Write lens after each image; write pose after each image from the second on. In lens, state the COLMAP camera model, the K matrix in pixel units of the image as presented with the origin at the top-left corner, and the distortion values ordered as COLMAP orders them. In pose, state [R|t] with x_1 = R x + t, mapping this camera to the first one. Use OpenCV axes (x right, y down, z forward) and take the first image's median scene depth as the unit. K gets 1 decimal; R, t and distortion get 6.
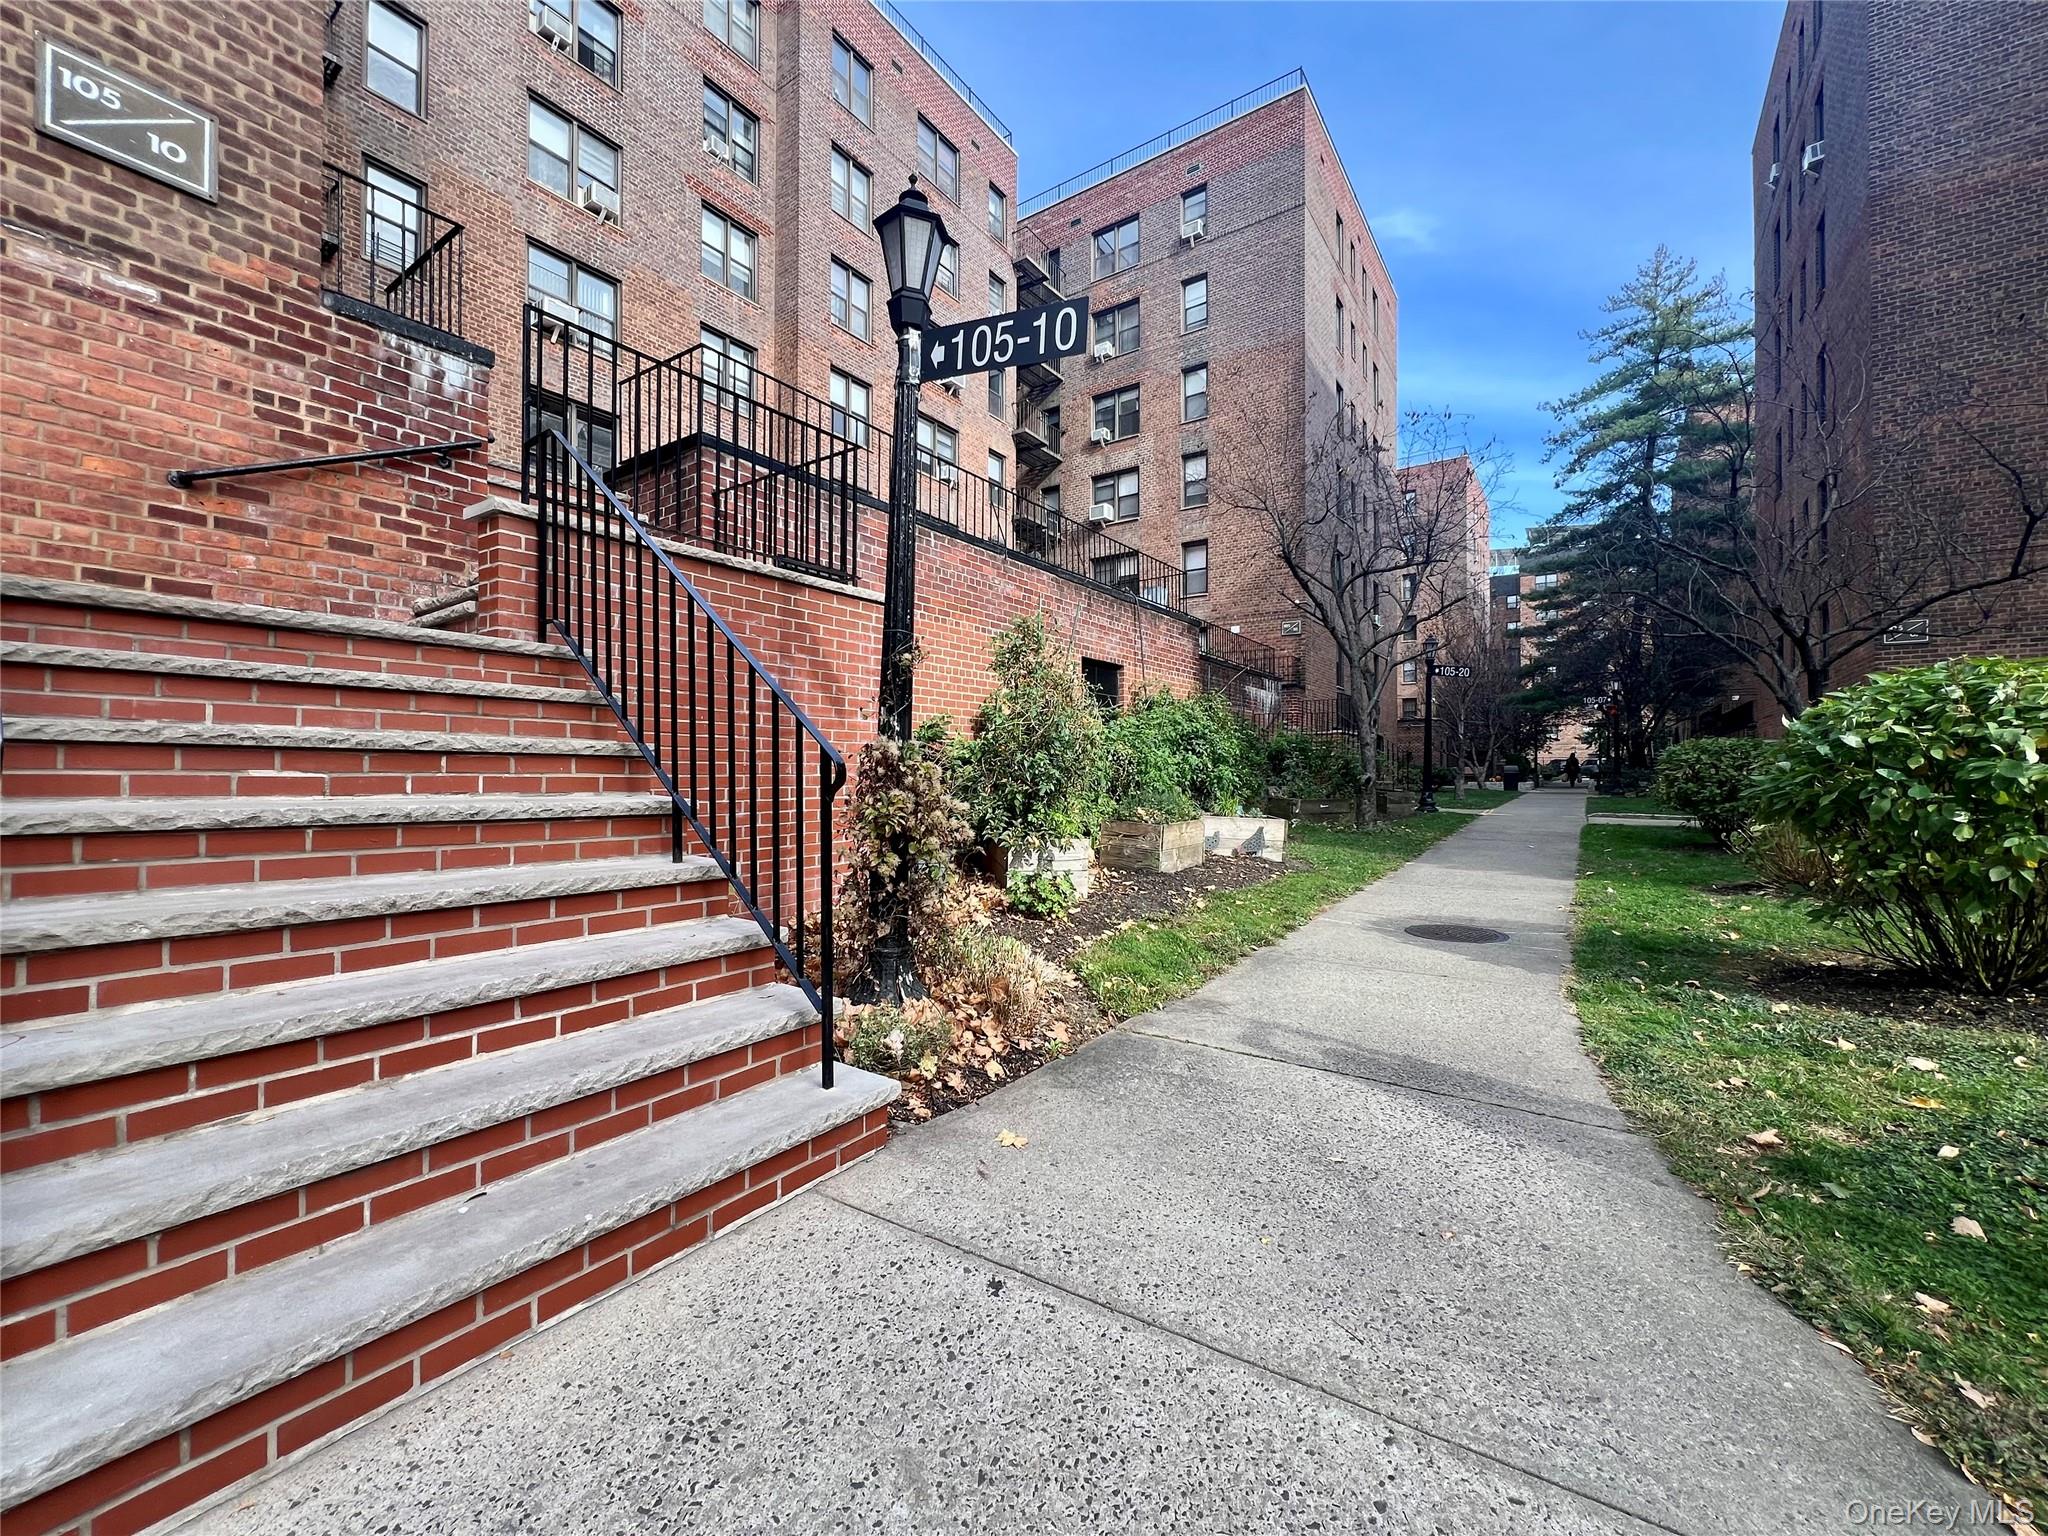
lens RADIAL K [[814.5, 0, 1021.3], [0, 814.5, 759.9], [0, 0, 1]] dist [0.001162, 0.000468]
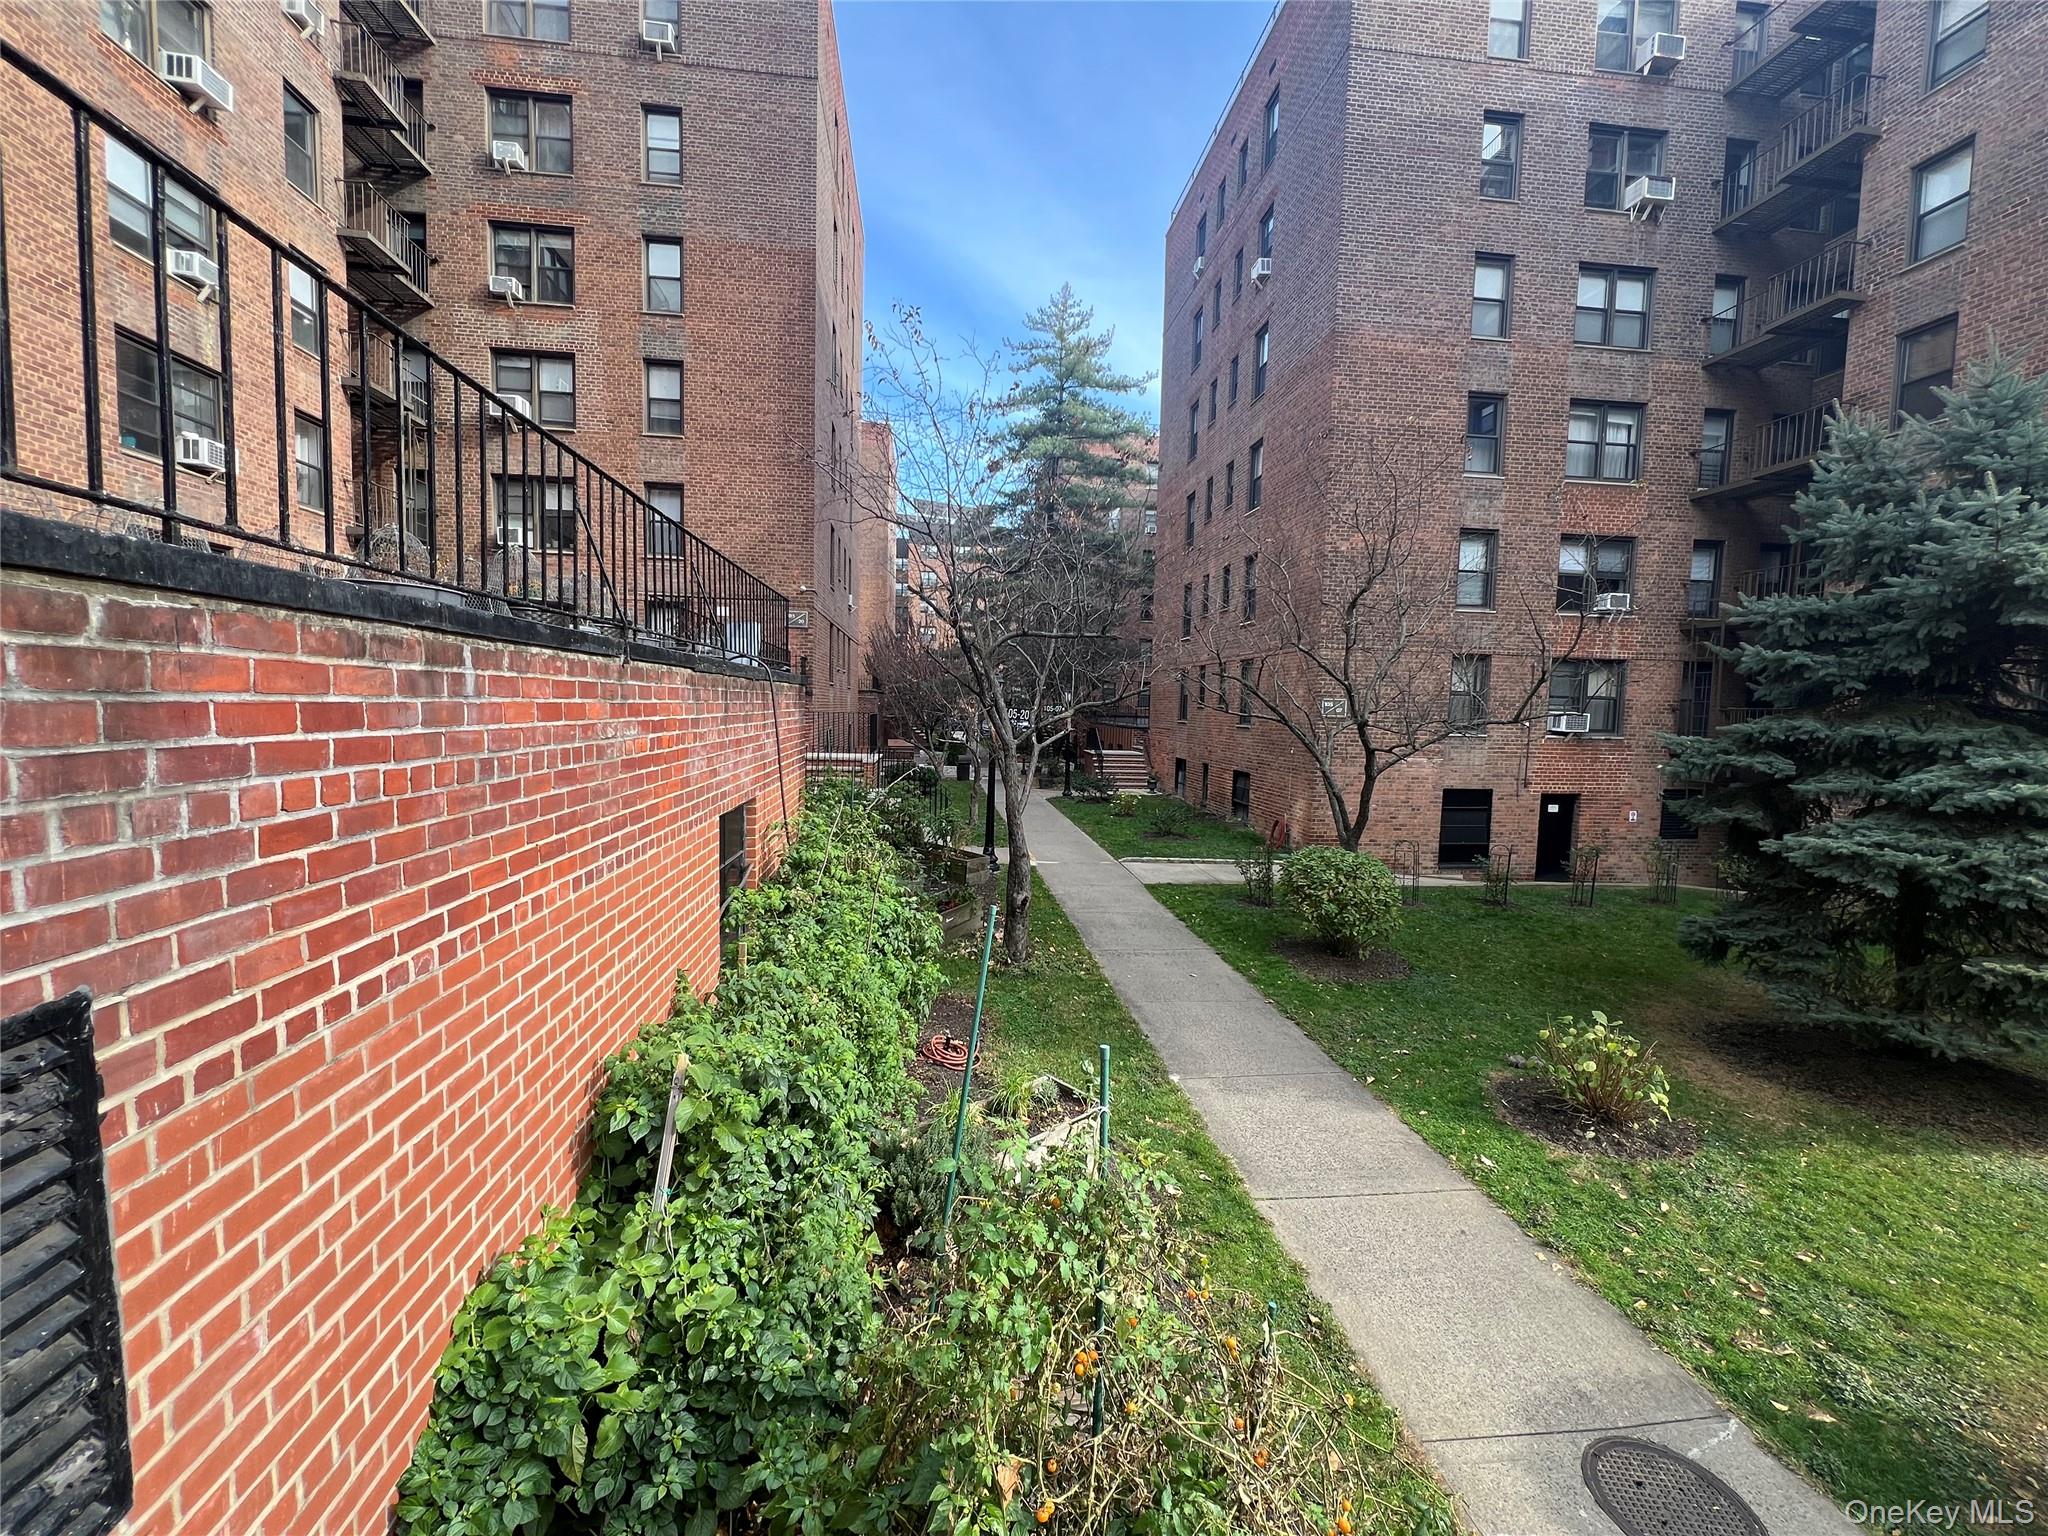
lens RADIAL K [[823.8, 0, 1026.4], [0, 823.8, 765.6], [0, 0, 1]] dist [-0.001074, 0.000118]
pose [[0.744301, -0.030300, 0.667157, -0.050575], [-0.031489, 0.996267, 0.080377, -0.084124], [-0.667102, -0.080832, 0.740568, 0.206180]]
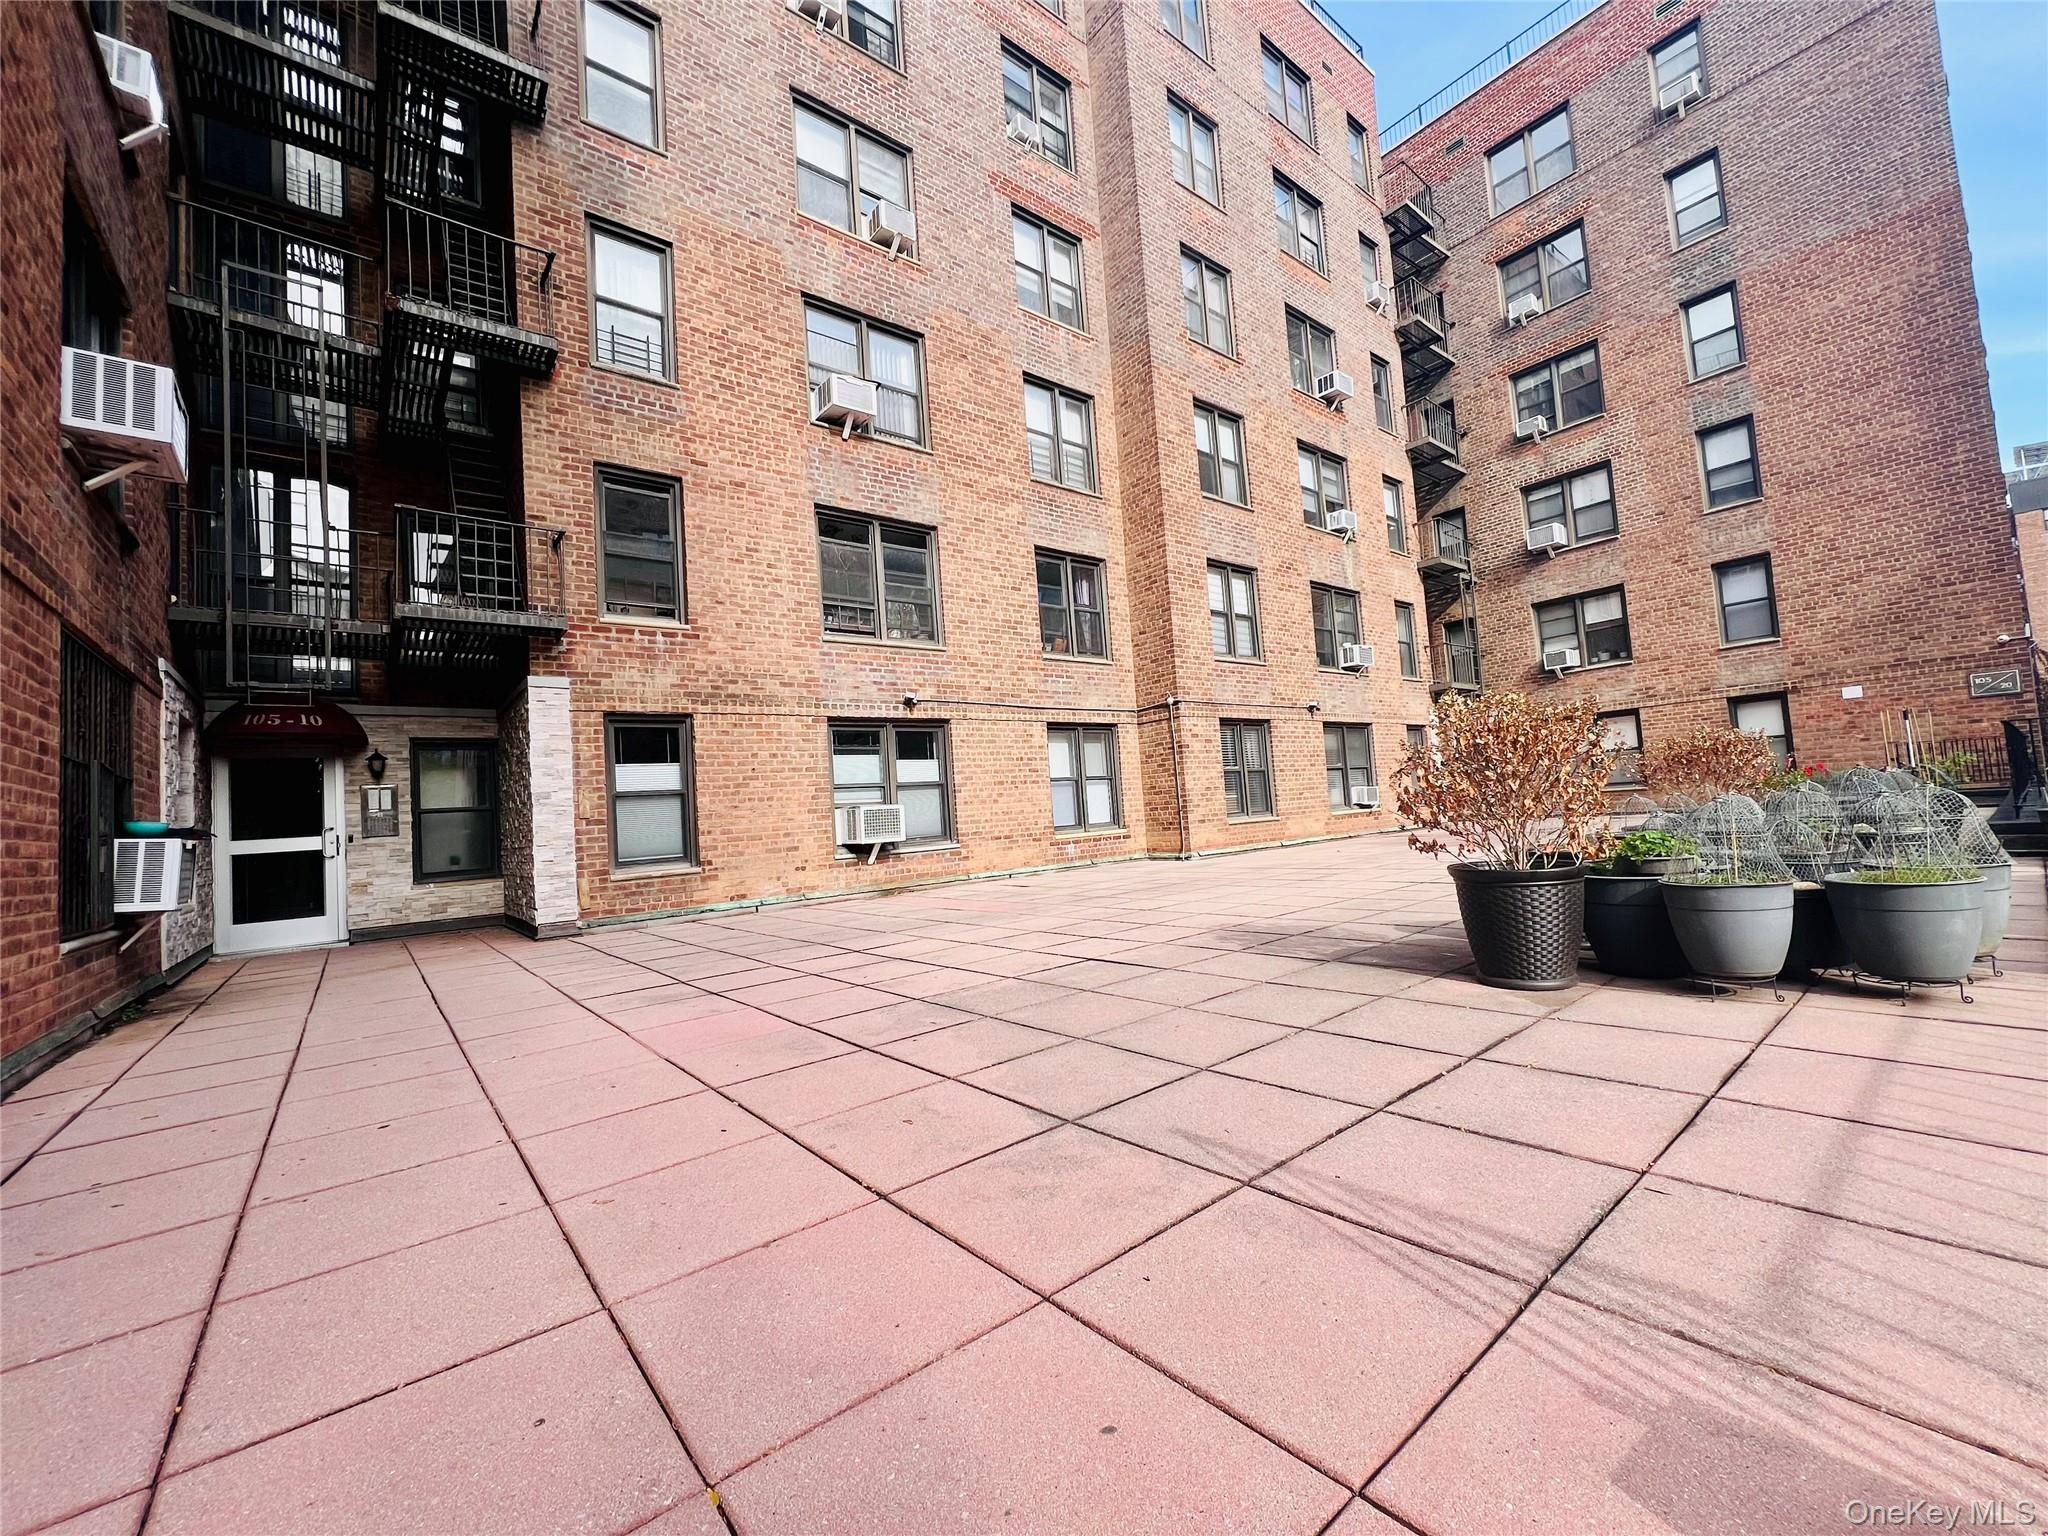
lens RADIAL K [[814.5, 0, 1027.7], [0, 814.5, 759.9], [0, 0, 1]] dist [0.001162, 0.000468]
pose [[0.959454, -0.085999, -0.268426, -0.166209], [0.075048, 0.995884, -0.050812, -0.123309], [0.271691, 0.028607, 0.961959, 0.244494]]
